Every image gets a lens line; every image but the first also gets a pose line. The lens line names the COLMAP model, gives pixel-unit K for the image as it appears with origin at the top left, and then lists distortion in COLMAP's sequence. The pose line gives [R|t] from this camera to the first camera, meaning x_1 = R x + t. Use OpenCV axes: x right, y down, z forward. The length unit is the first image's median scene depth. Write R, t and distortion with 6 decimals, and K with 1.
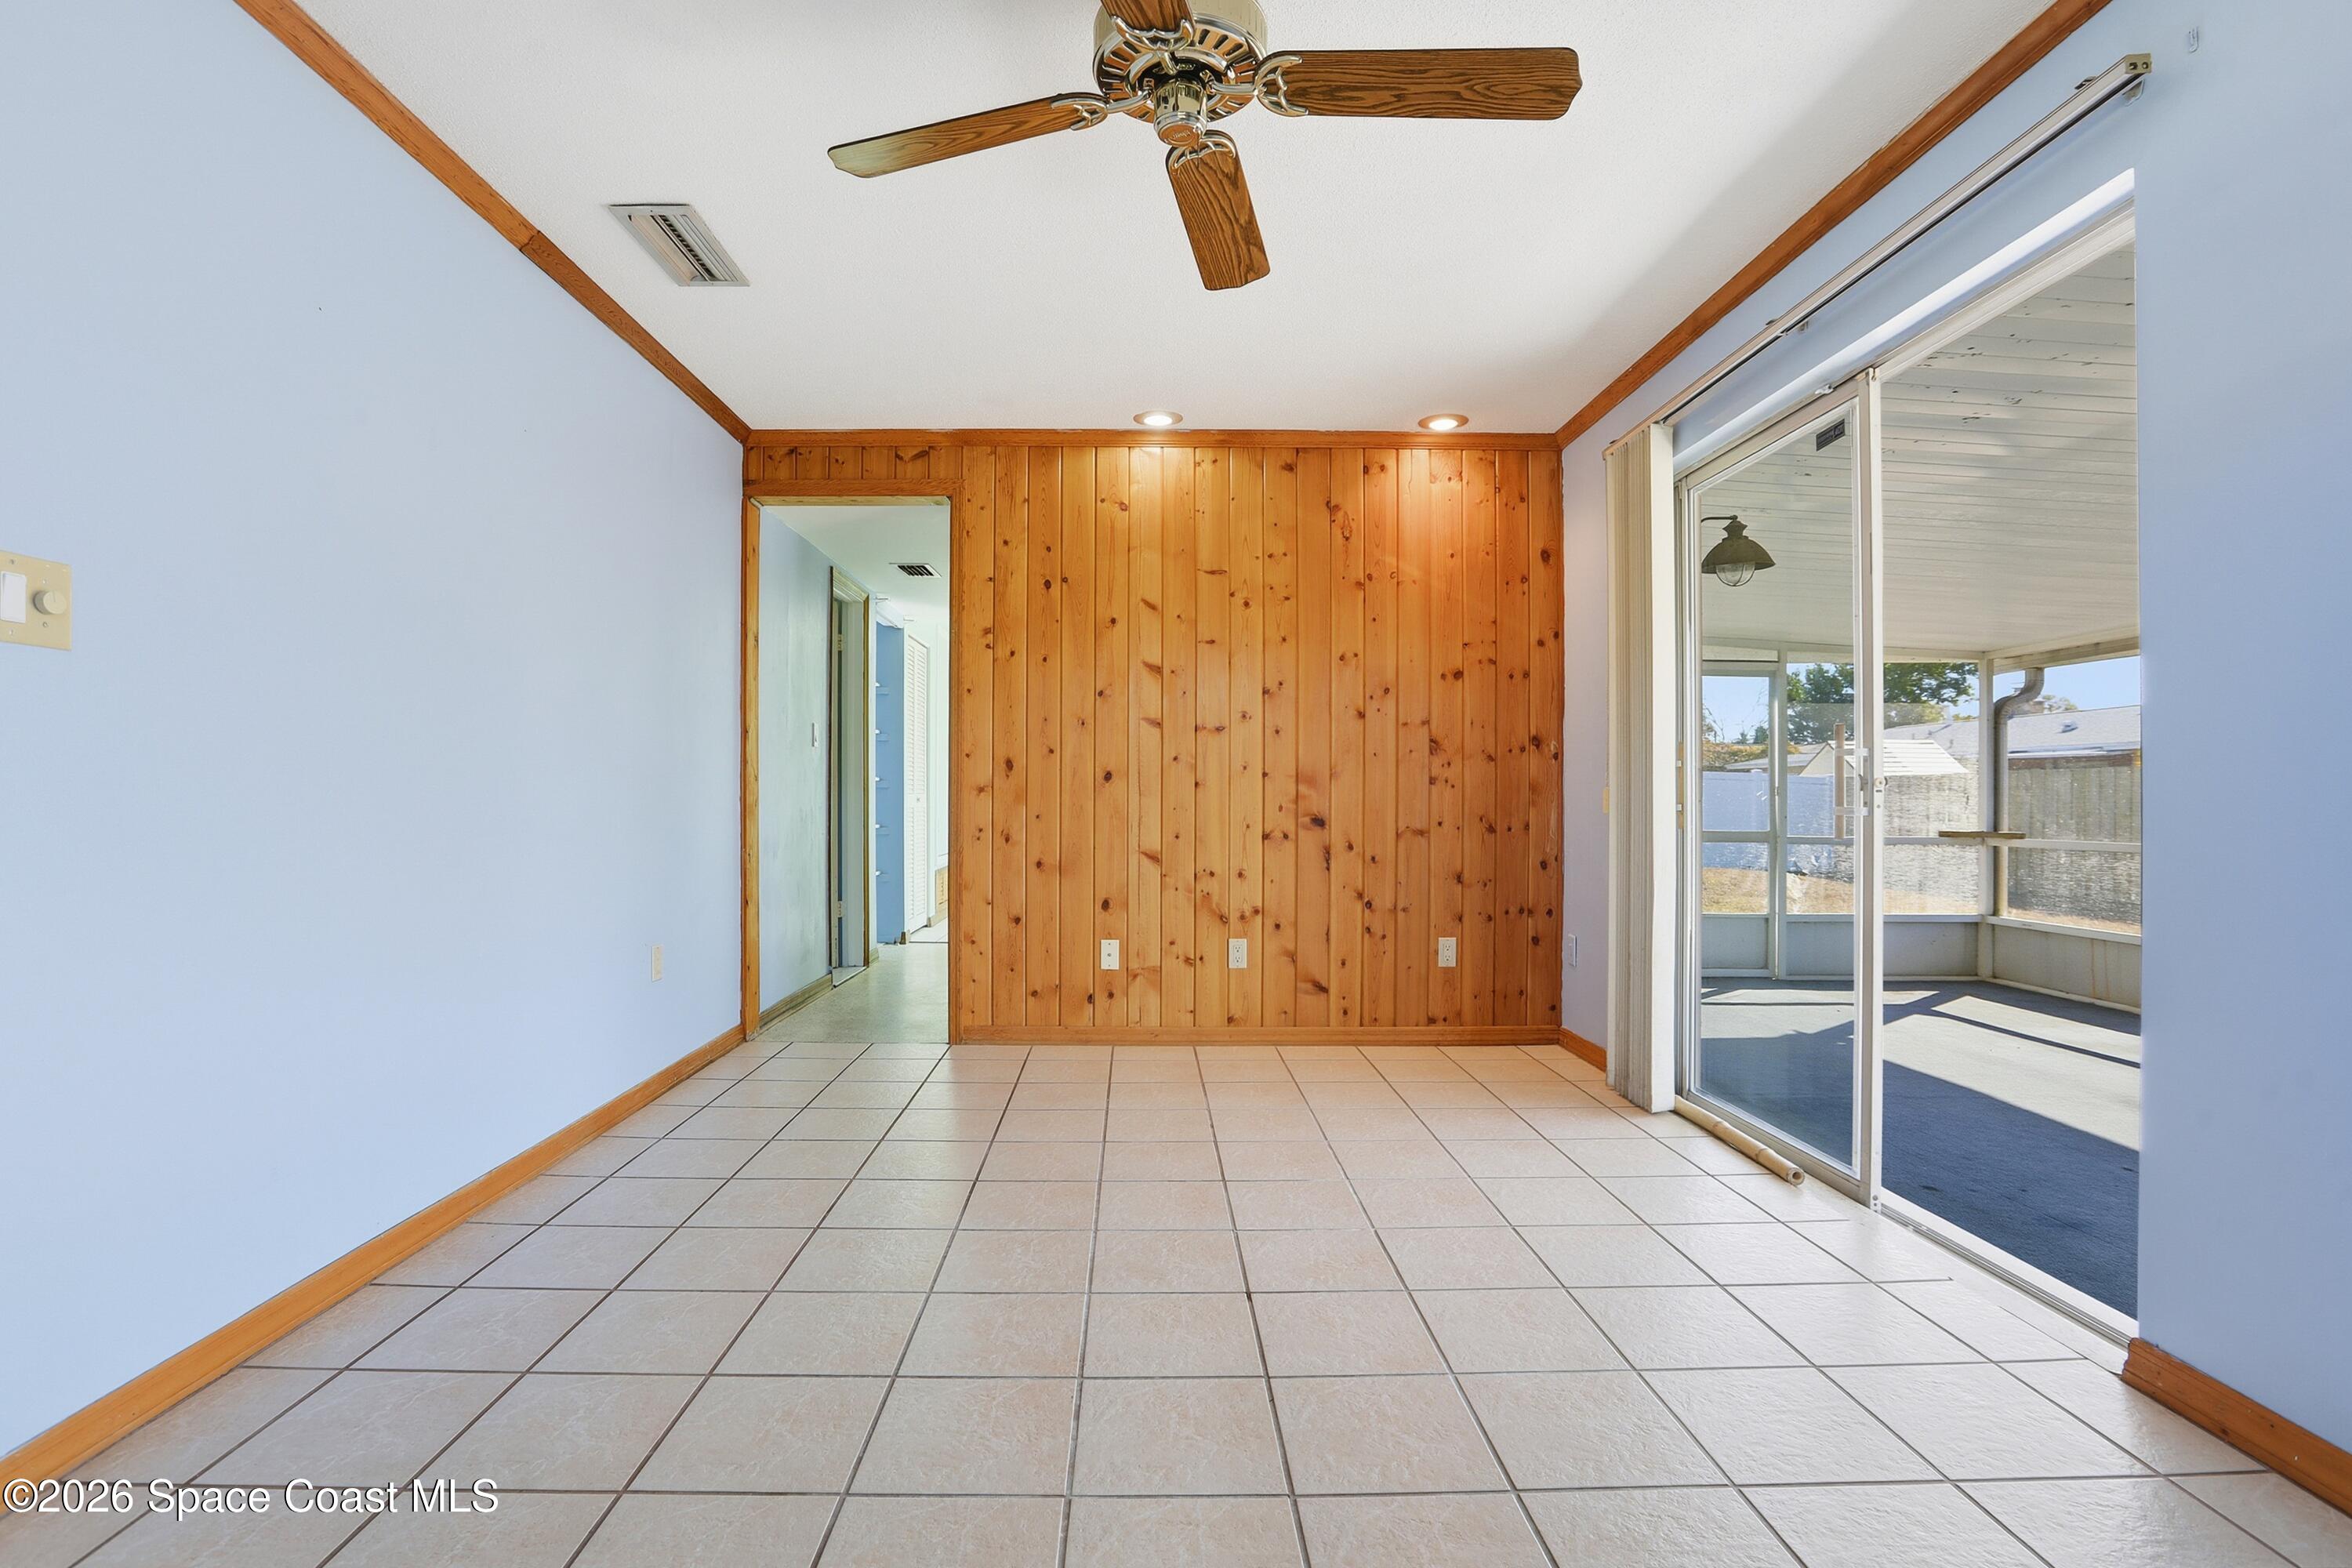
lens RADIAL K [[1065.7, 0, 1173.2], [0, 1065.7, 782.1], [0, 0, 1]] dist [0.001251, 0.000074]
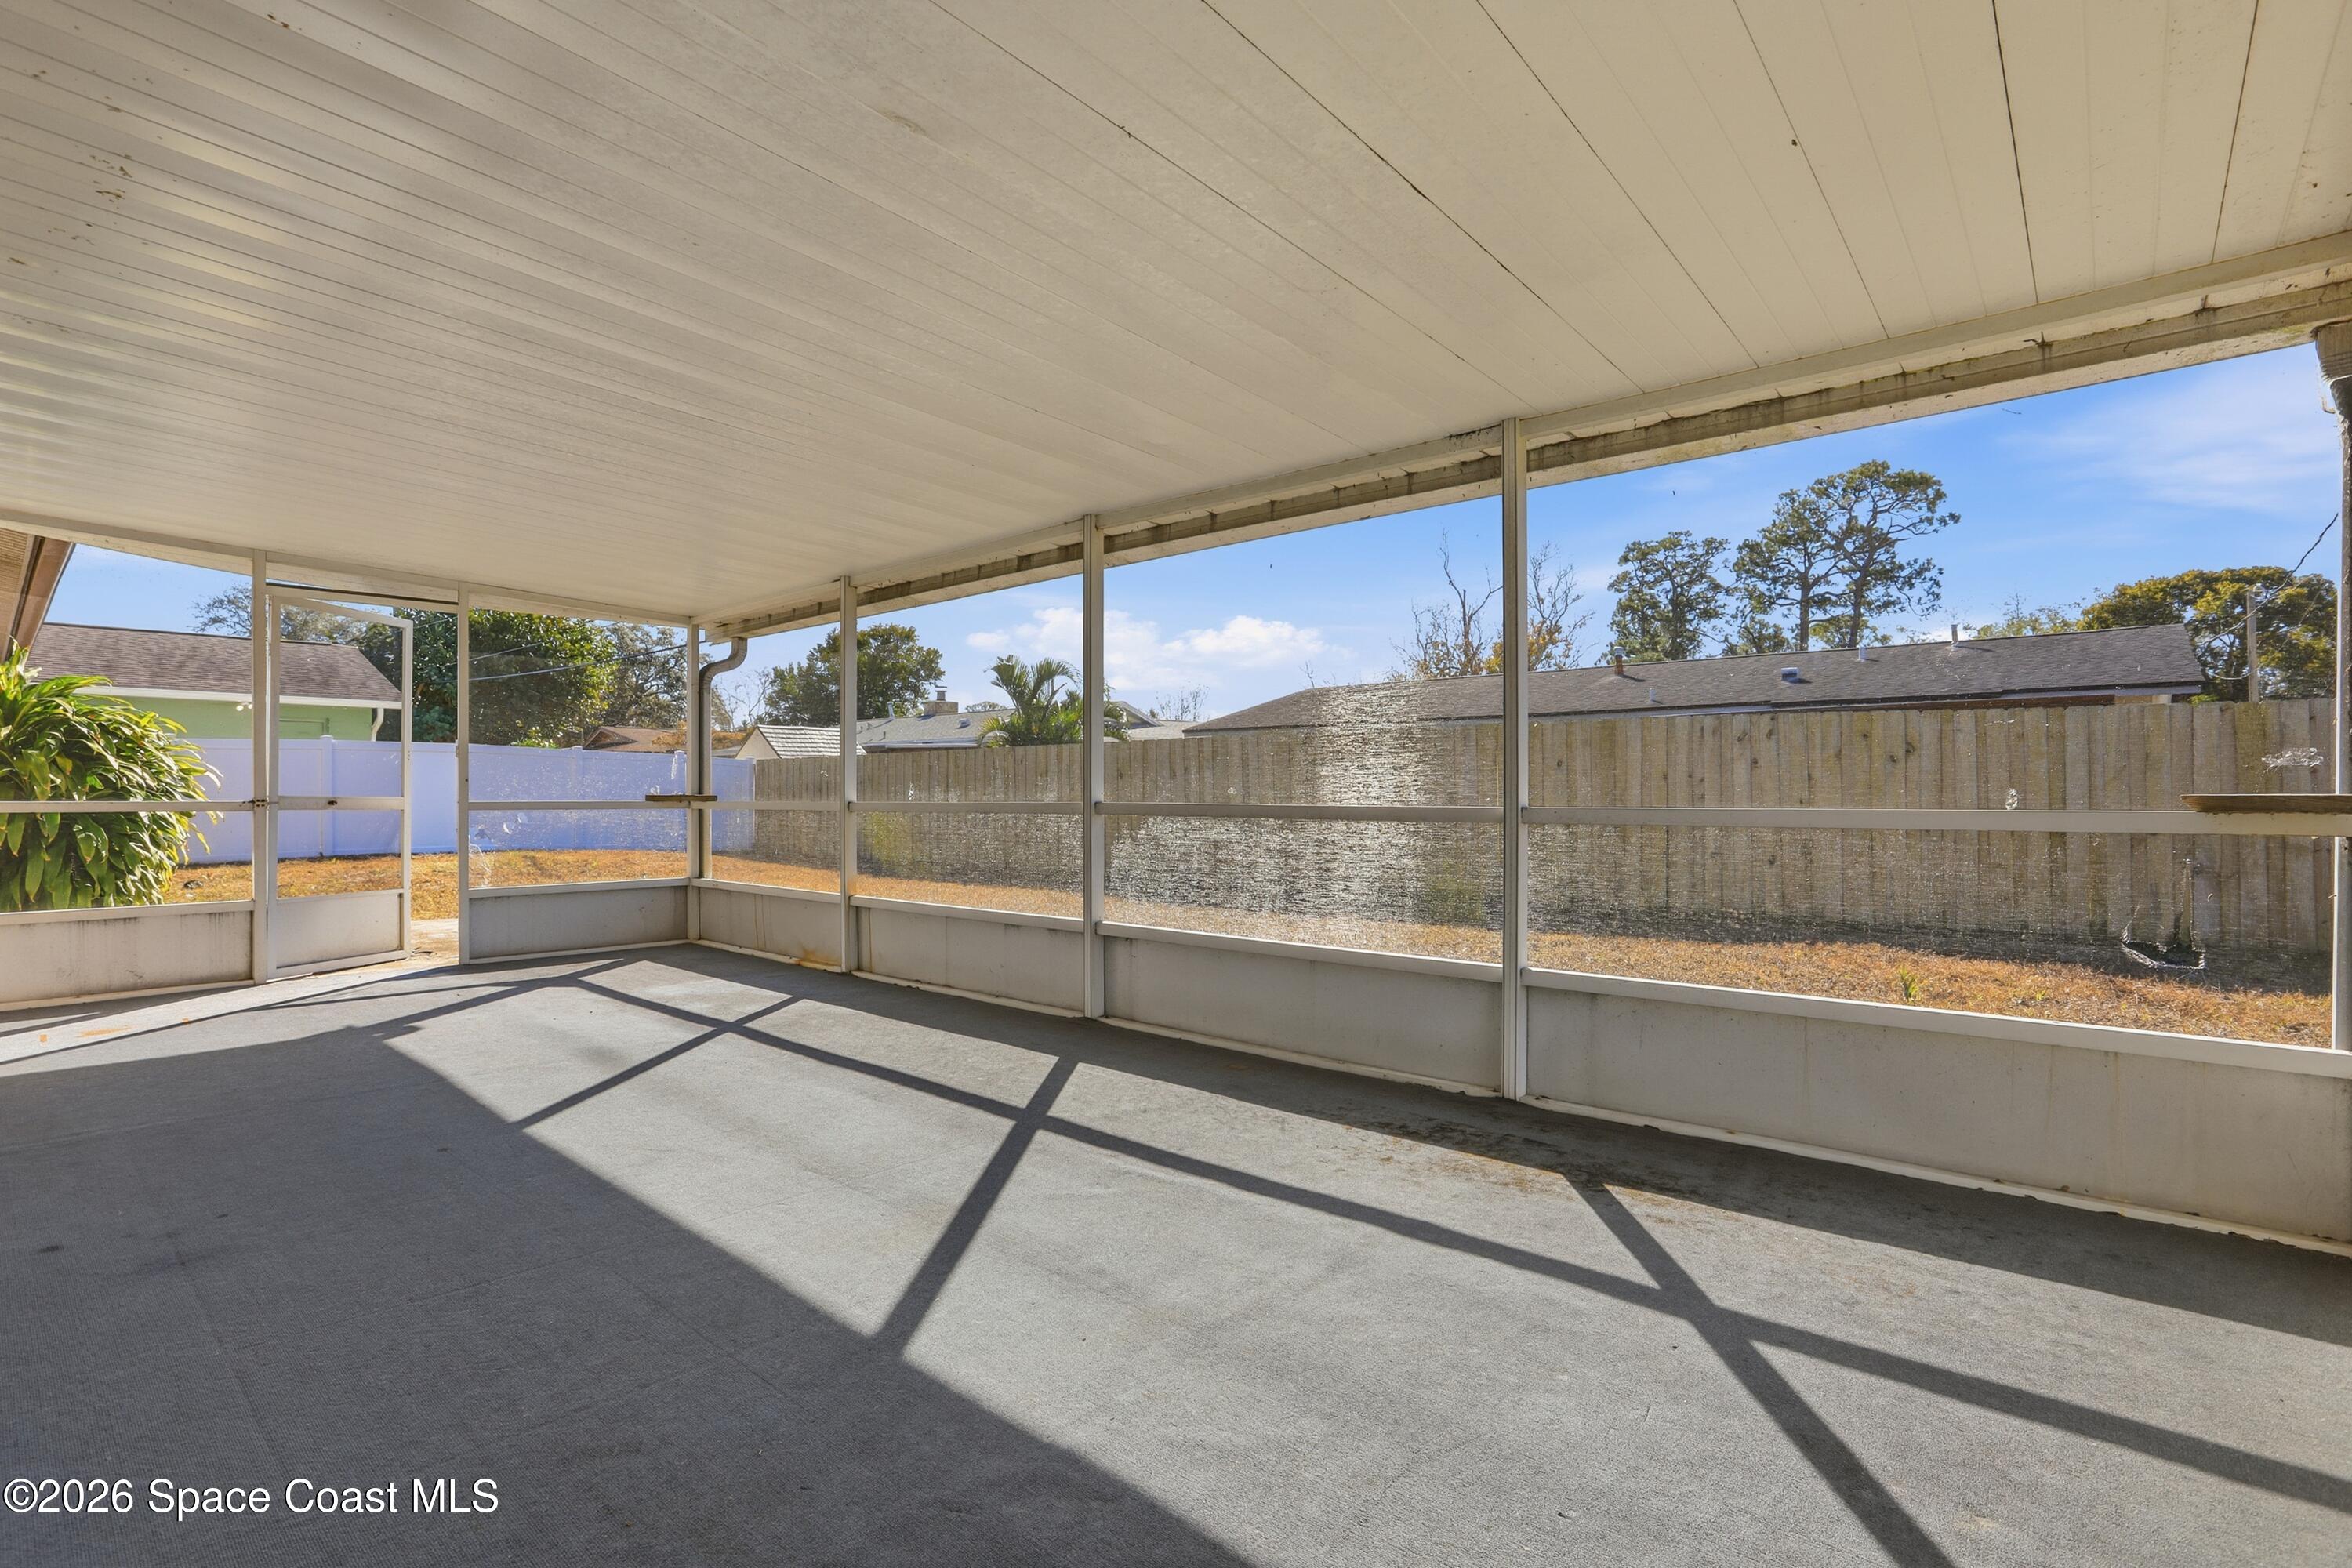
lens RADIAL K [[1065.7, 0, 1177.6], [0, 1065.7, 796.1], [0, 0, 1]] dist [0.001251, 0.000074]
pose [[0.678370, -0.001647, 0.734719, 0.335030], [-0.013290, 0.999806, 0.014512, 0.026913], [-0.734601, -0.019609, 0.678216, -0.016851]]
